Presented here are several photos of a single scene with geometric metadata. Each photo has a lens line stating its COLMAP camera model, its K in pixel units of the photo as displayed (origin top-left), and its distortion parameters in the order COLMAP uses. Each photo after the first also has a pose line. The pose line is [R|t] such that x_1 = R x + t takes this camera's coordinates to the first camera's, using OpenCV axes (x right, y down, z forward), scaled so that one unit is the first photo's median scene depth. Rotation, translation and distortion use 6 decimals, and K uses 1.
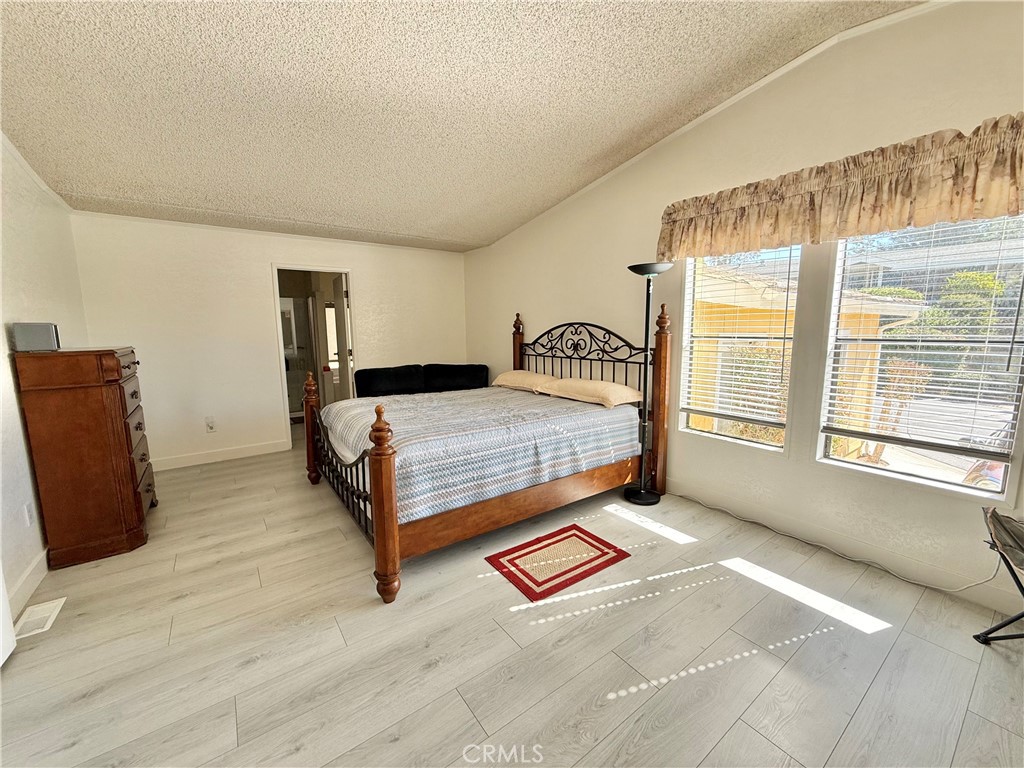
lens RADIAL K [[406.4, 0, 510.6], [0, 406.4, 384.9], [0, 0, 1]] dist [0.001302, 0.000347]
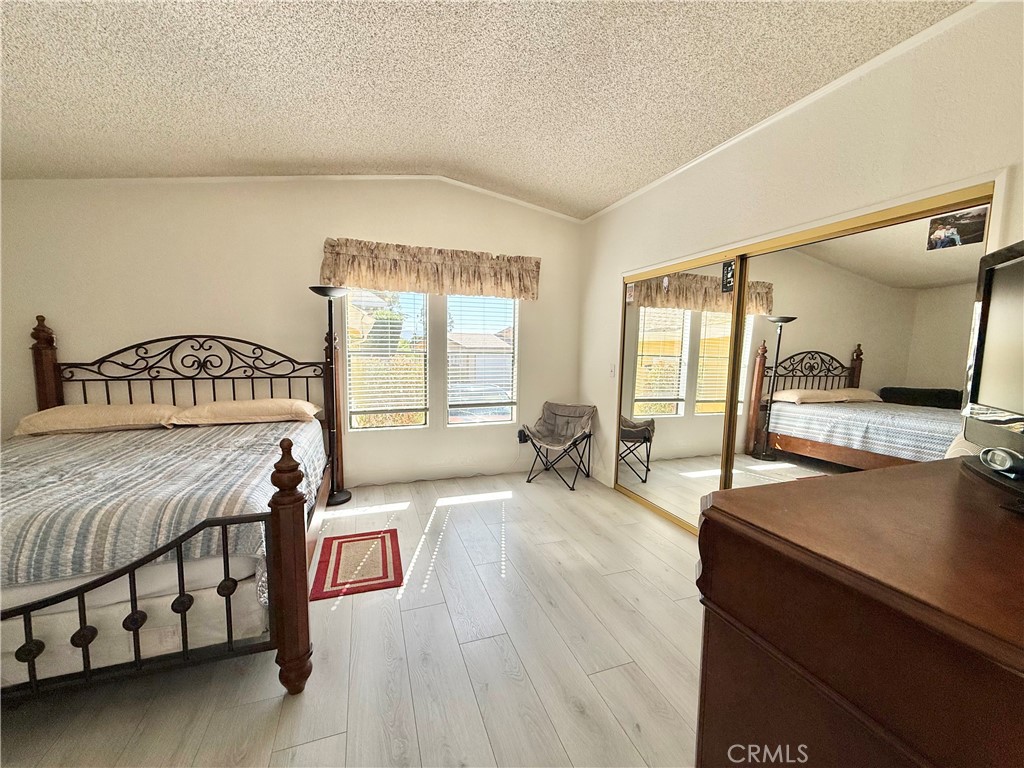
lens RADIAL K [[406.4, 0, 510.9], [0, 406.4, 385.4], [0, 0, 1]] dist [0.001302, 0.000347]
pose [[0.278485, -0.081391, 0.956986, -0.527655], [0.120192, 0.991523, 0.049352, -0.019833], [-0.952890, 0.101278, 0.285907, 0.197203]]
